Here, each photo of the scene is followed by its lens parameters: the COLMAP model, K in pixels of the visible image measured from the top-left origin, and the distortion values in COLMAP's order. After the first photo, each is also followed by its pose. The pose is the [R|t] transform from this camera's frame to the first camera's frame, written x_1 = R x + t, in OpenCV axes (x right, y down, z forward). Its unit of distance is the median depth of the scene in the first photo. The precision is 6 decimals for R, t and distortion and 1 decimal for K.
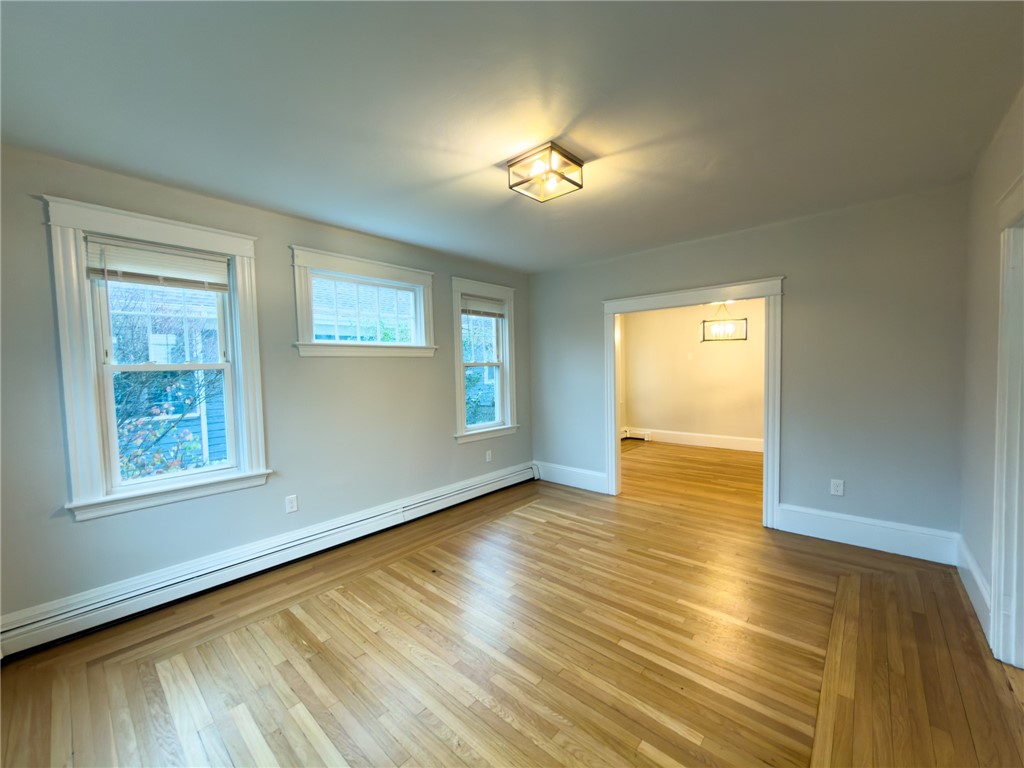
lens RADIAL K [[408.3, 0, 511.6], [0, 408.3, 383.0], [0, 0, 1]] dist [0.002604, -0.000500]
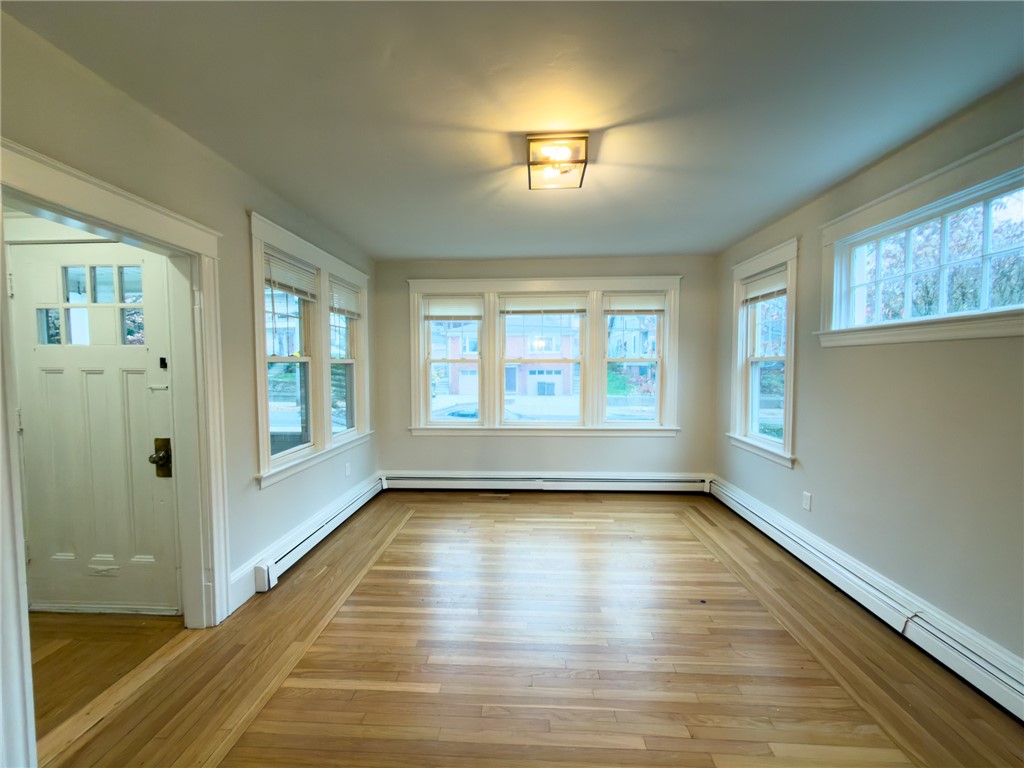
lens RADIAL K [[408.3, 0, 510.6], [0, 408.3, 384.5], [0, 0, 1]] dist [0.002604, -0.000500]
pose [[-0.776722, 0.056093, -0.627340, 0.671512], [-0.006625, 0.995244, 0.097191, -0.075157], [0.629808, 0.079647, -0.772656, 1.457275]]
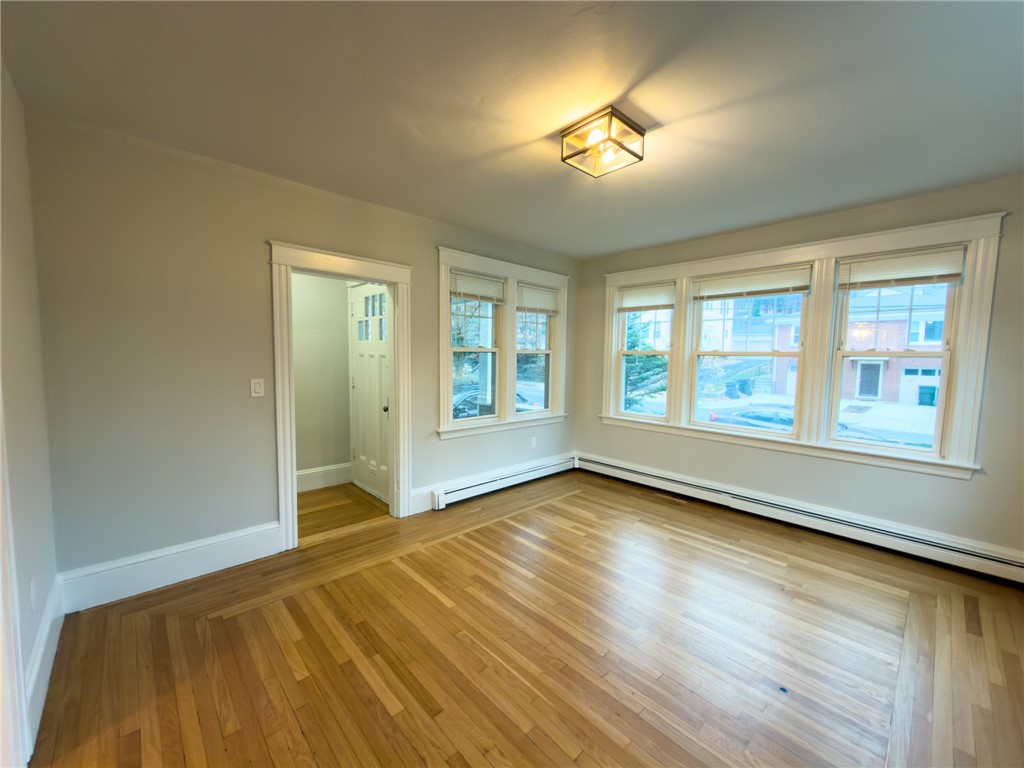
lens RADIAL K [[408.3, 0, 510.4], [0, 408.3, 384.2], [0, 0, 1]] dist [0.002604, -0.000500]
pose [[-0.996101, 0.002266, 0.088196, 0.176421], [0.012277, 0.993504, 0.113135, -0.073430], [-0.087367, 0.113777, -0.989657, 1.690263]]
